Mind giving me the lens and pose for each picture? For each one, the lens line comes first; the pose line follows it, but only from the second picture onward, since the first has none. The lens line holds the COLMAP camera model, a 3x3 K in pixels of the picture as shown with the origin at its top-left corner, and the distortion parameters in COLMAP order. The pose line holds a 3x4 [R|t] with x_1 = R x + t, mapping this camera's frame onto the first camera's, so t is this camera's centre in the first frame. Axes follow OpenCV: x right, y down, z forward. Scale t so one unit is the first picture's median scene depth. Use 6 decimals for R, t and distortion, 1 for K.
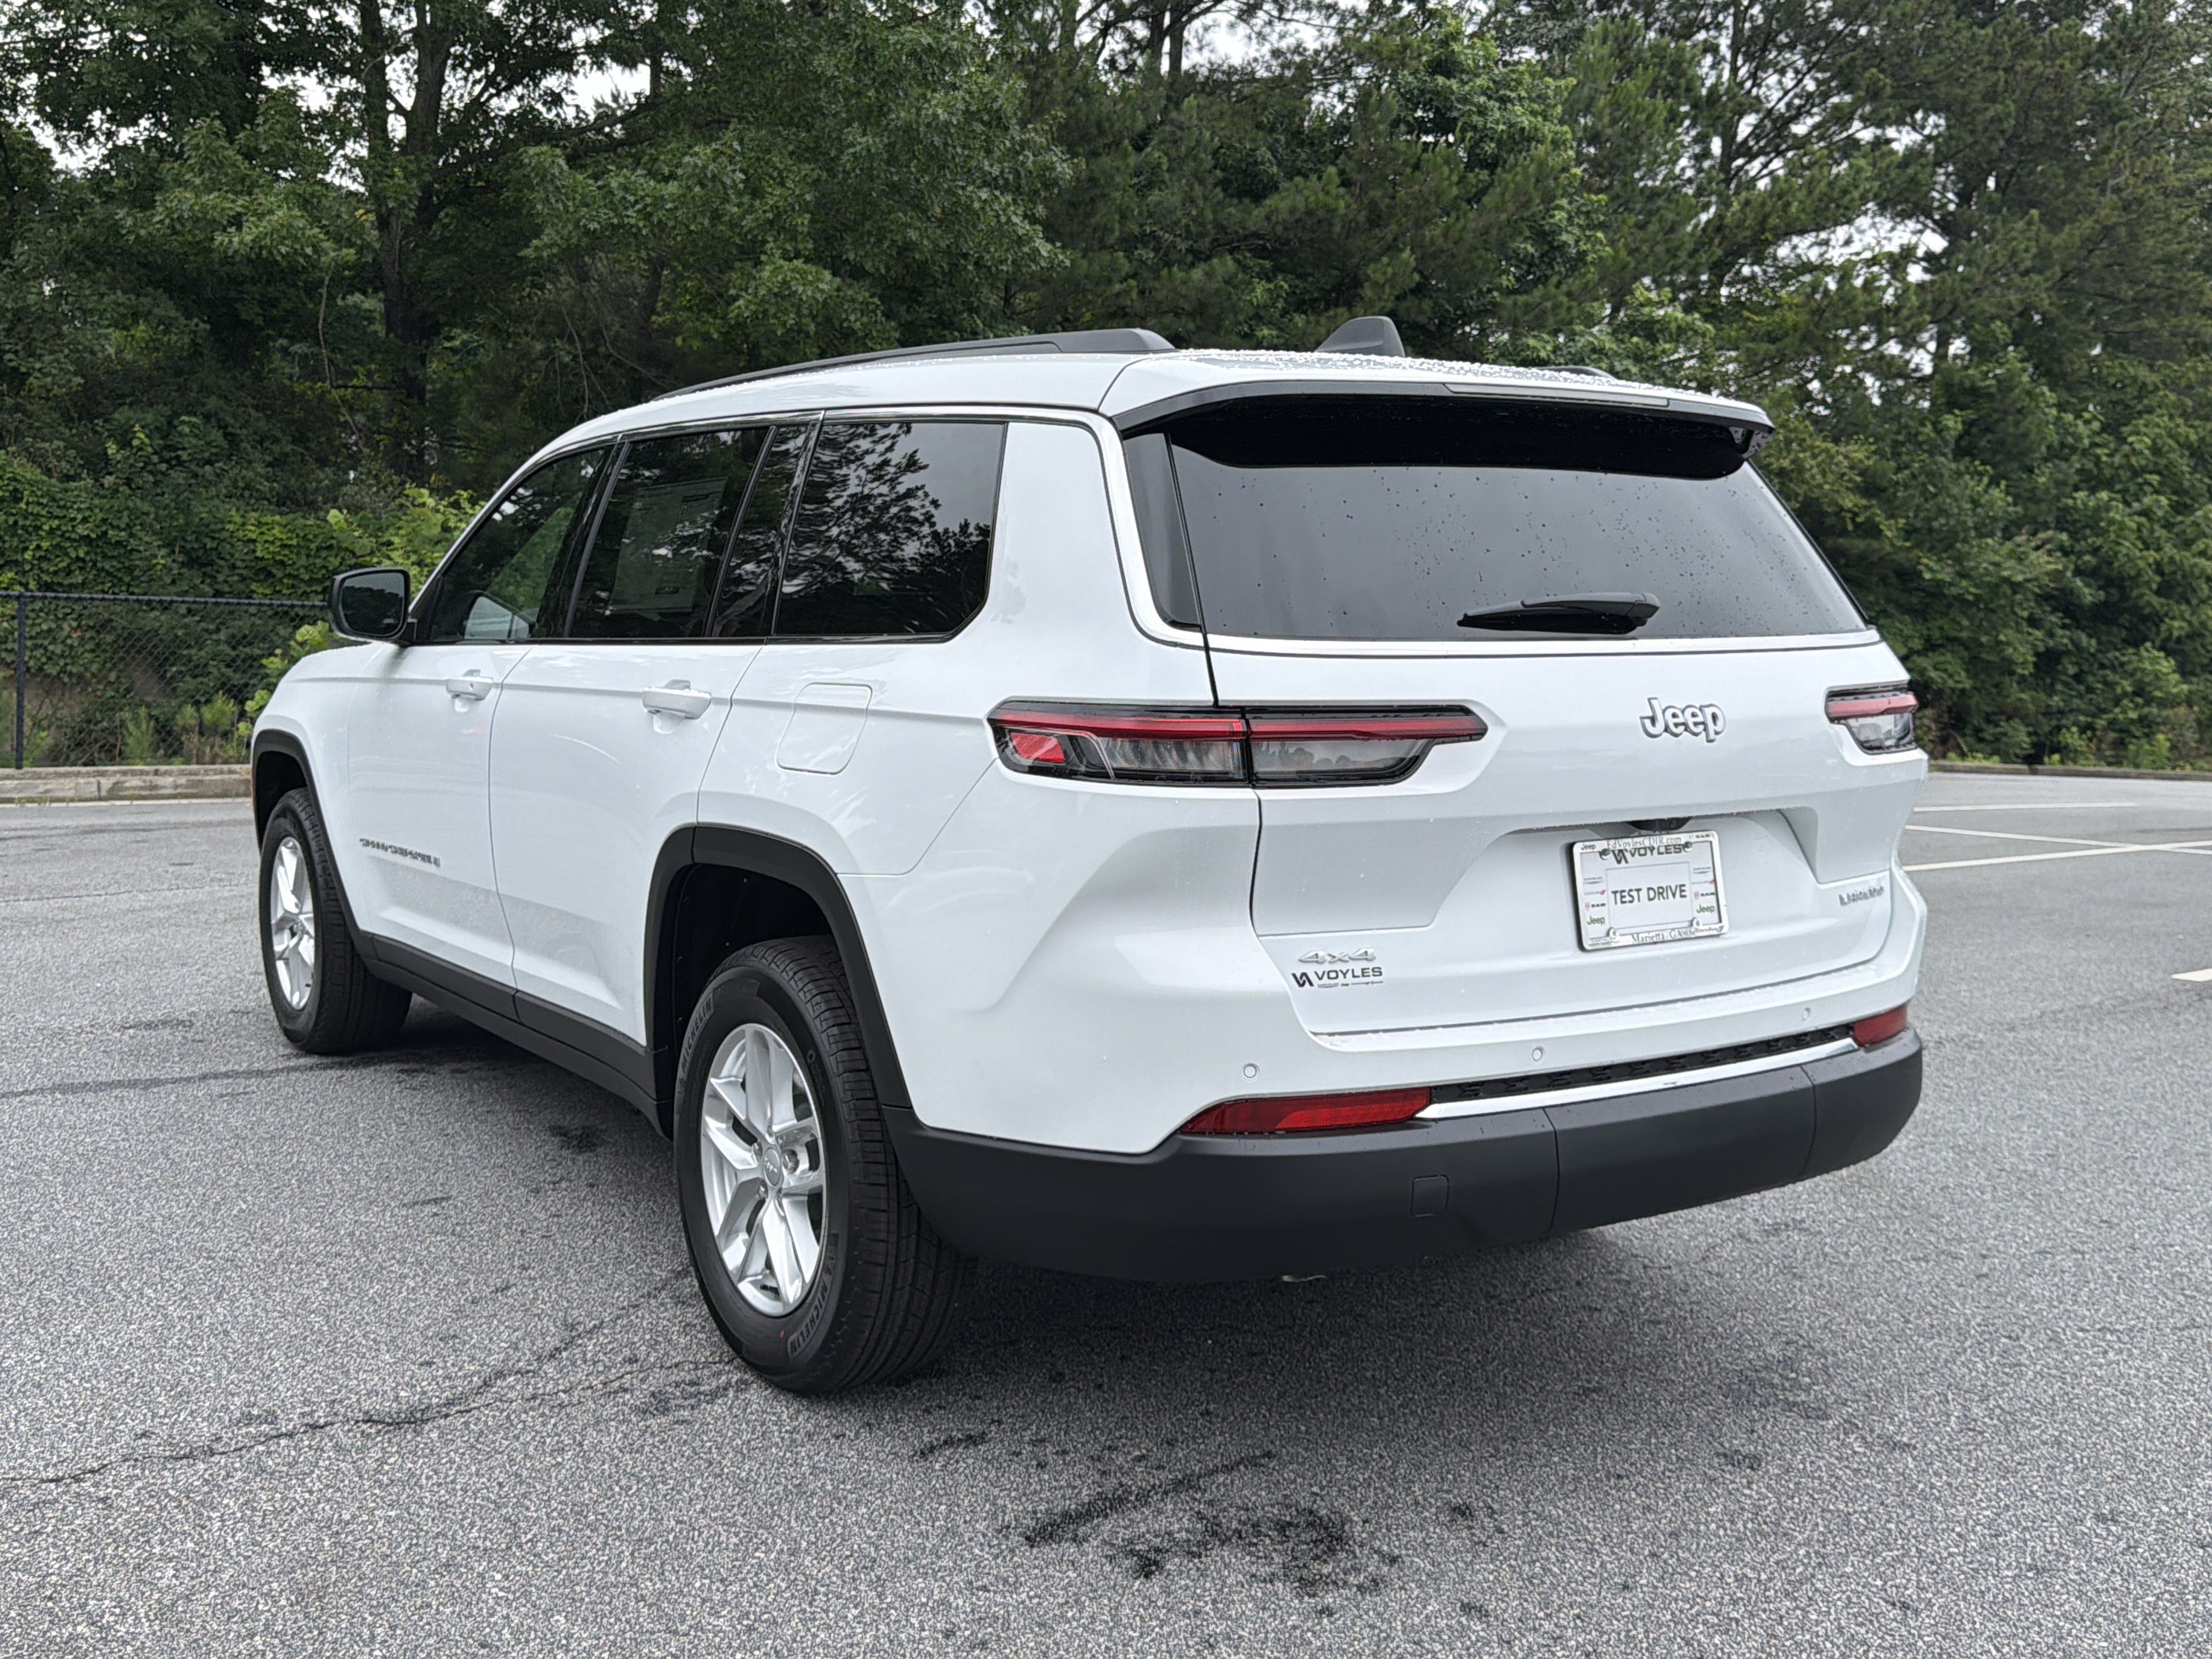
lens RADIAL K [[2133.8, 0, 1041.9], [0, 2133.8, 824.2], [0, 0, 1]] dist [0.159544, -0.339758]
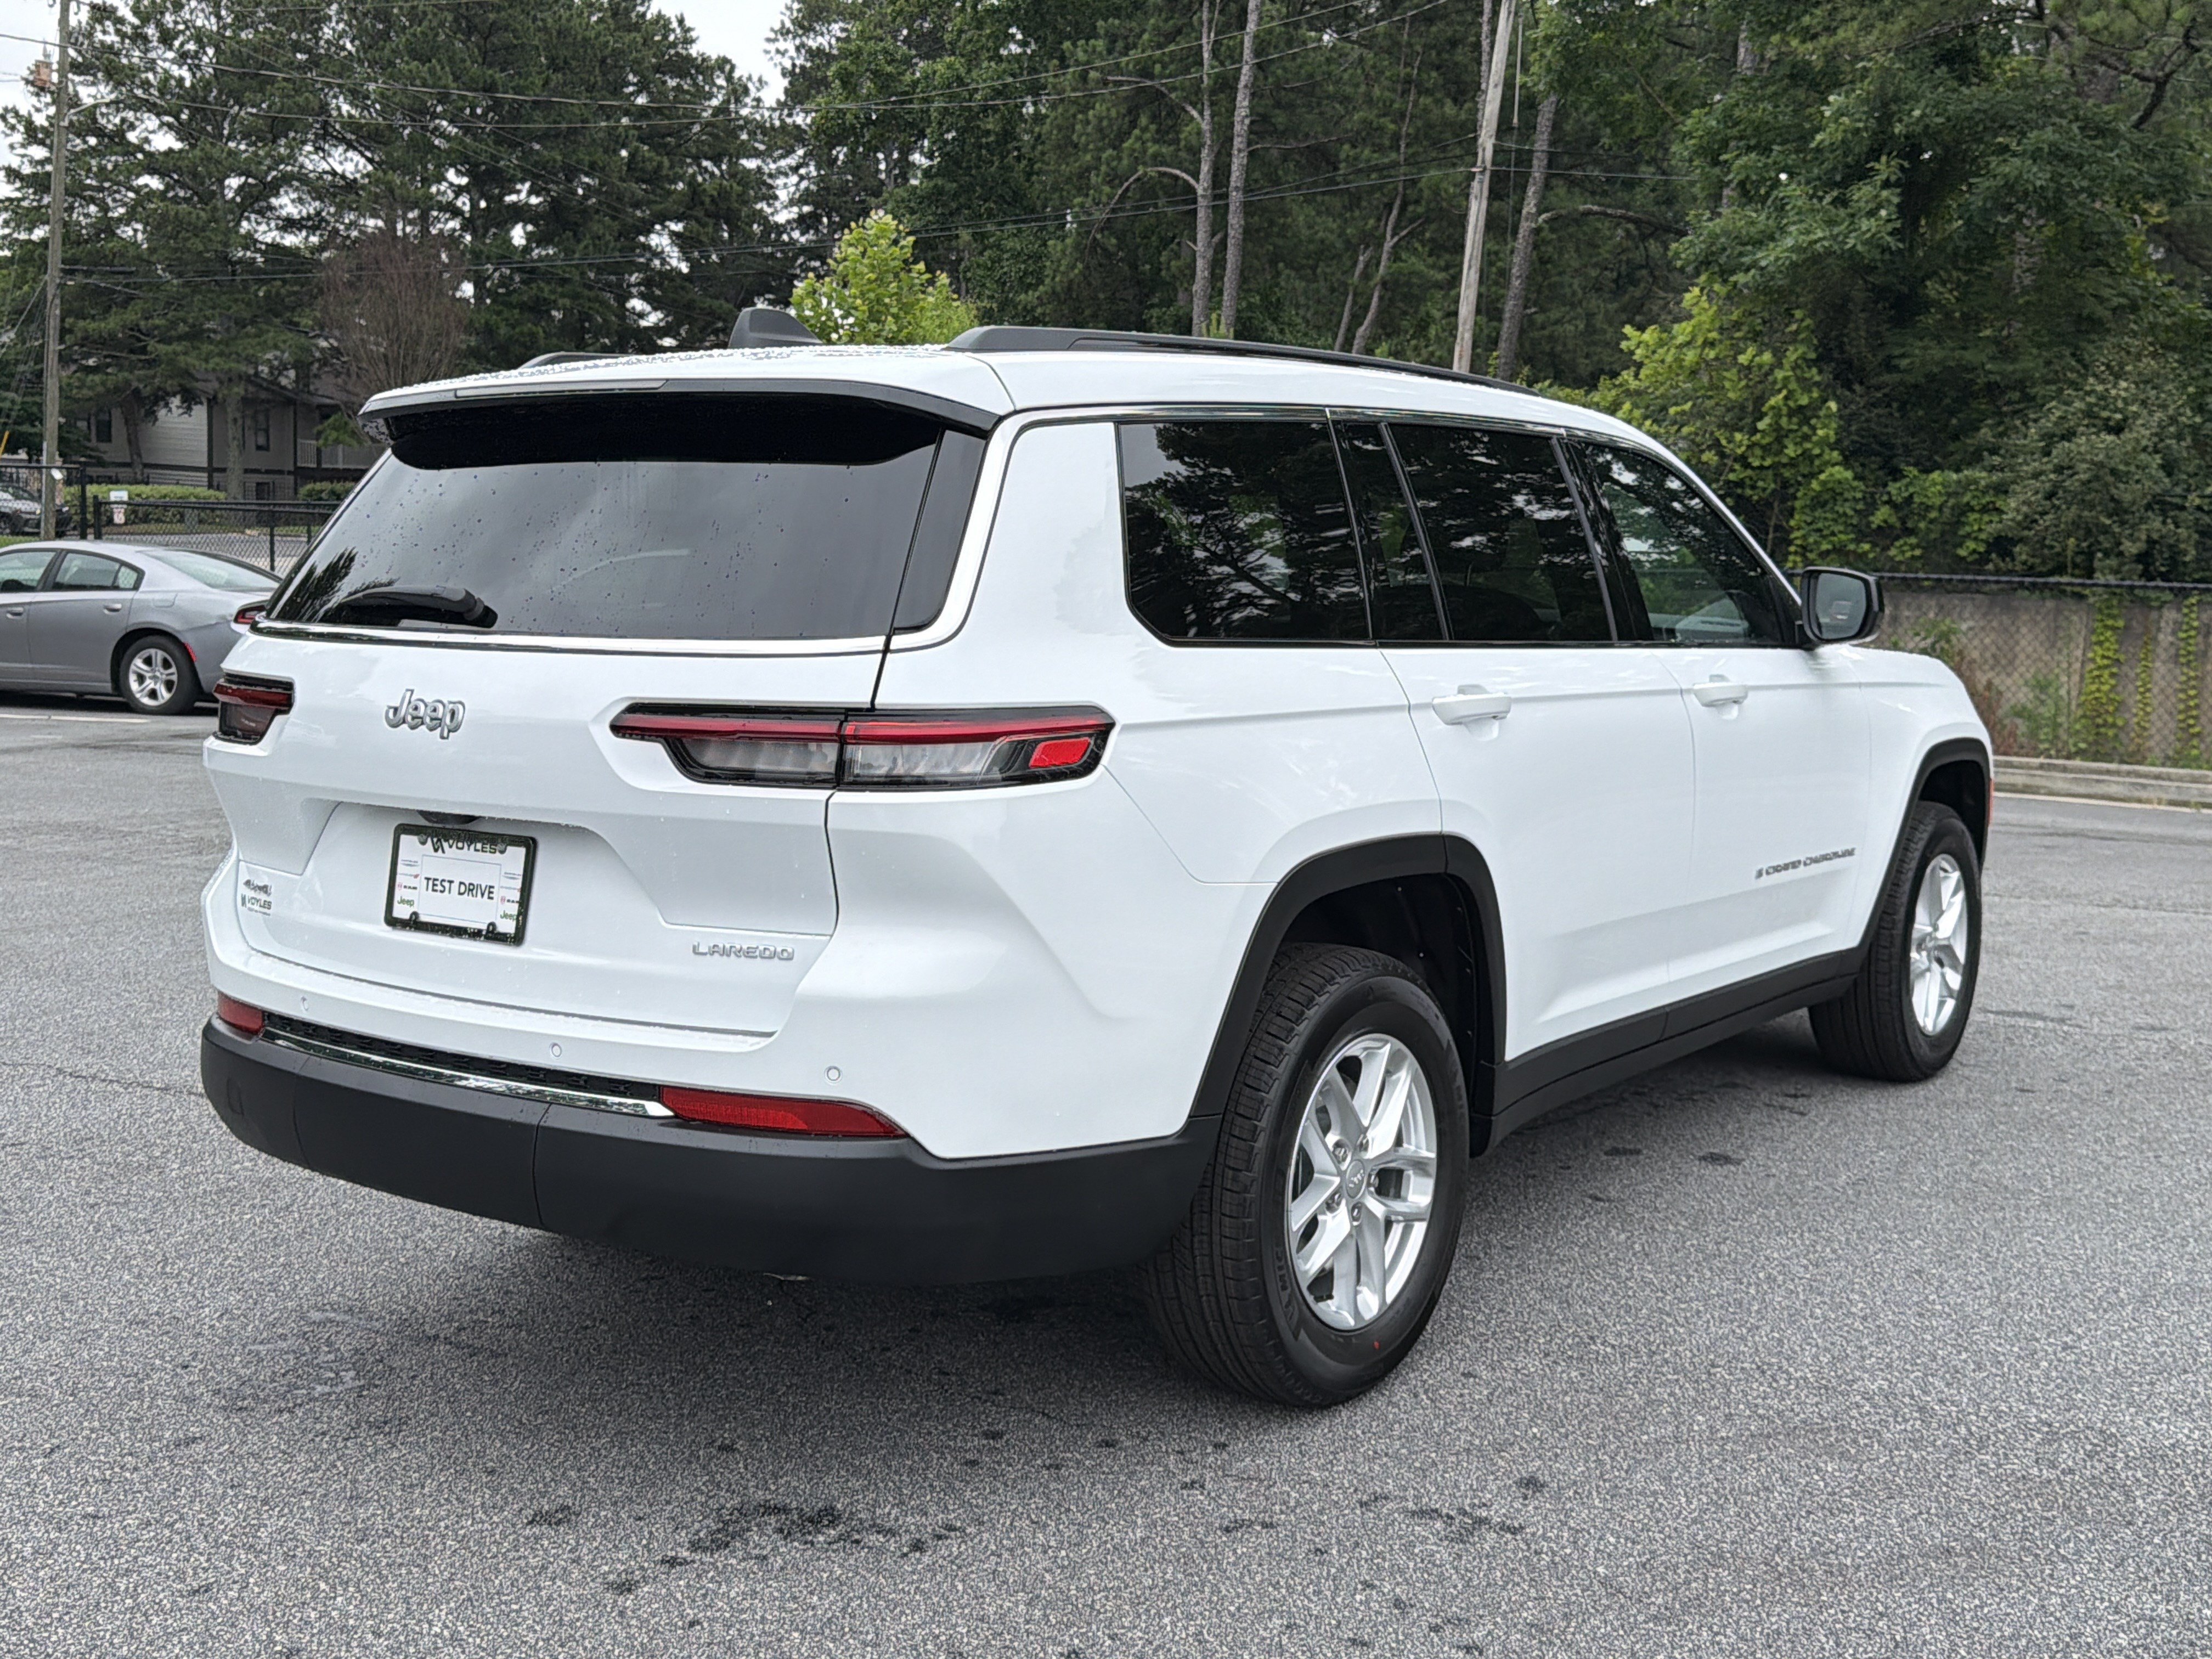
lens RADIAL K [[2251.0, 0, 1106.0], [0, 2251.0, 829.5], [0, 0, 1]] dist [0.122854, -0.209416]
pose [[0.363900, 0.104722, -0.925532, 1.297376], [-0.105047, 0.991934, 0.070933, -0.095932], [0.925496, 0.071411, 0.371965, 0.841668]]
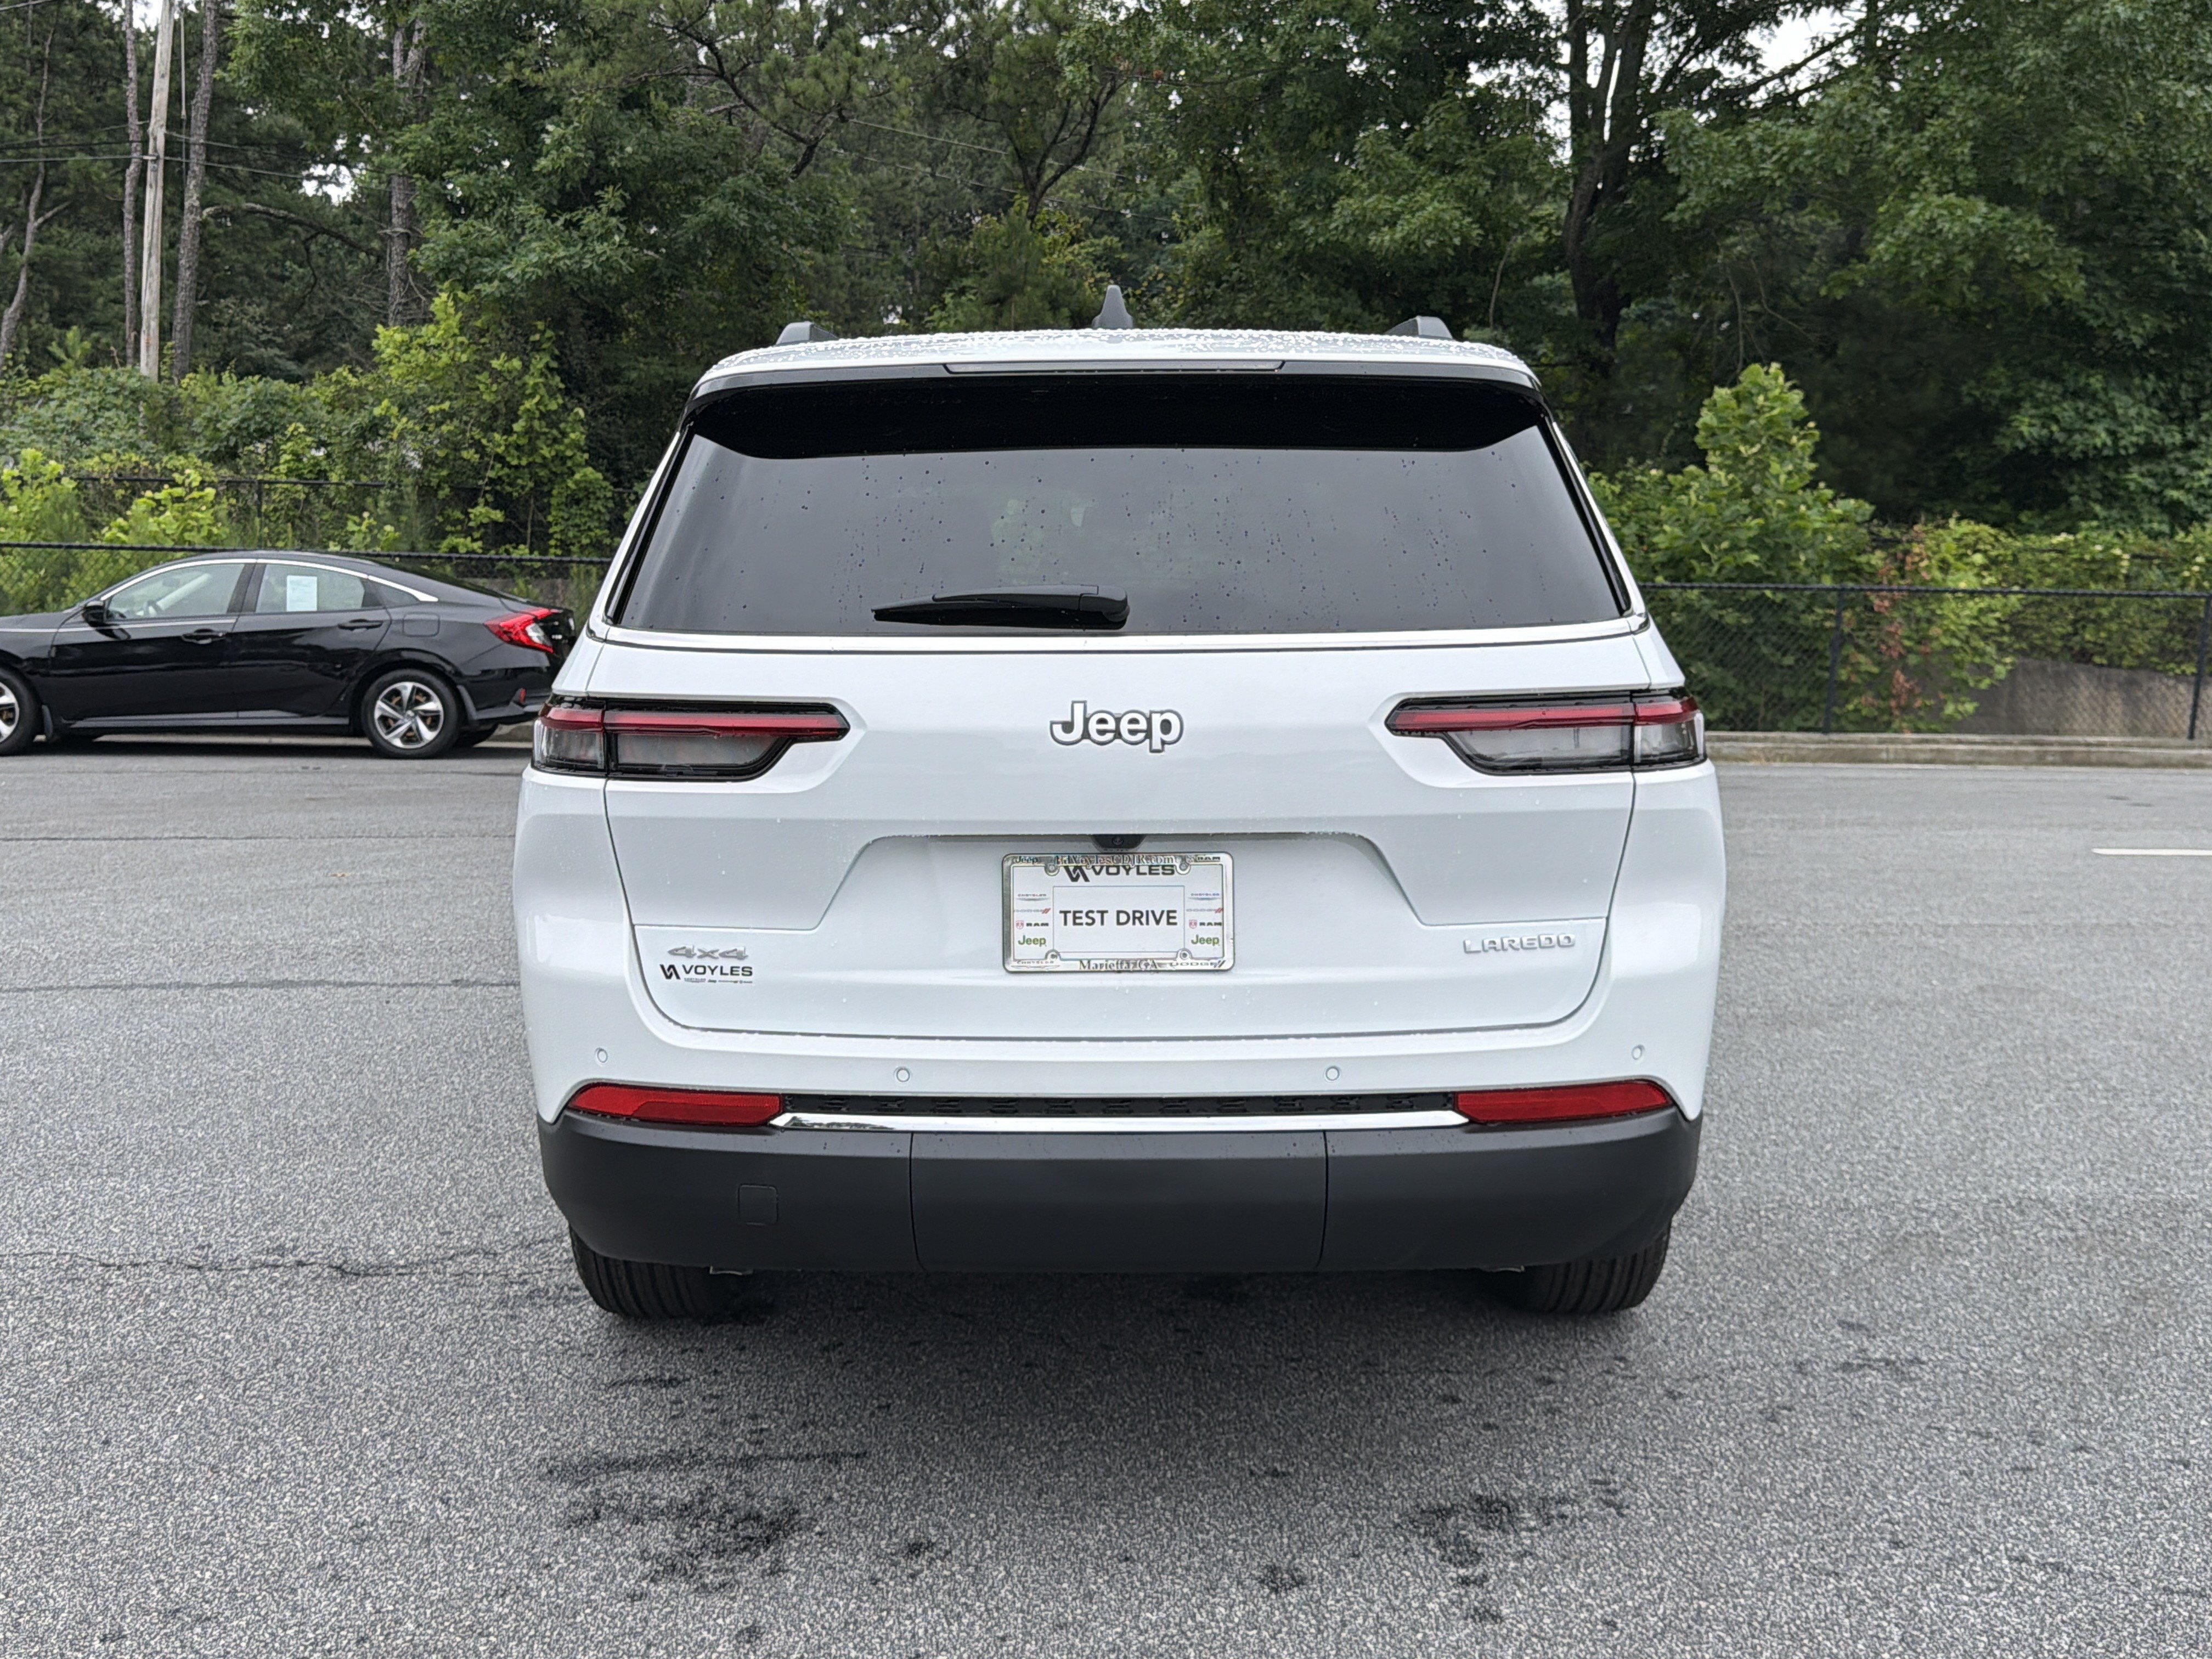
lens RADIAL K [[2108.6, 0, 1050.7], [0, 2108.6, 798.6], [0, 0, 1]] dist [0.146071, -0.293369]
pose [[0.829439, 0.051002, -0.556264, 0.712242], [-0.047992, 0.998647, 0.020001, -0.032201], [0.556532, 0.010107, 0.830765, 0.236250]]
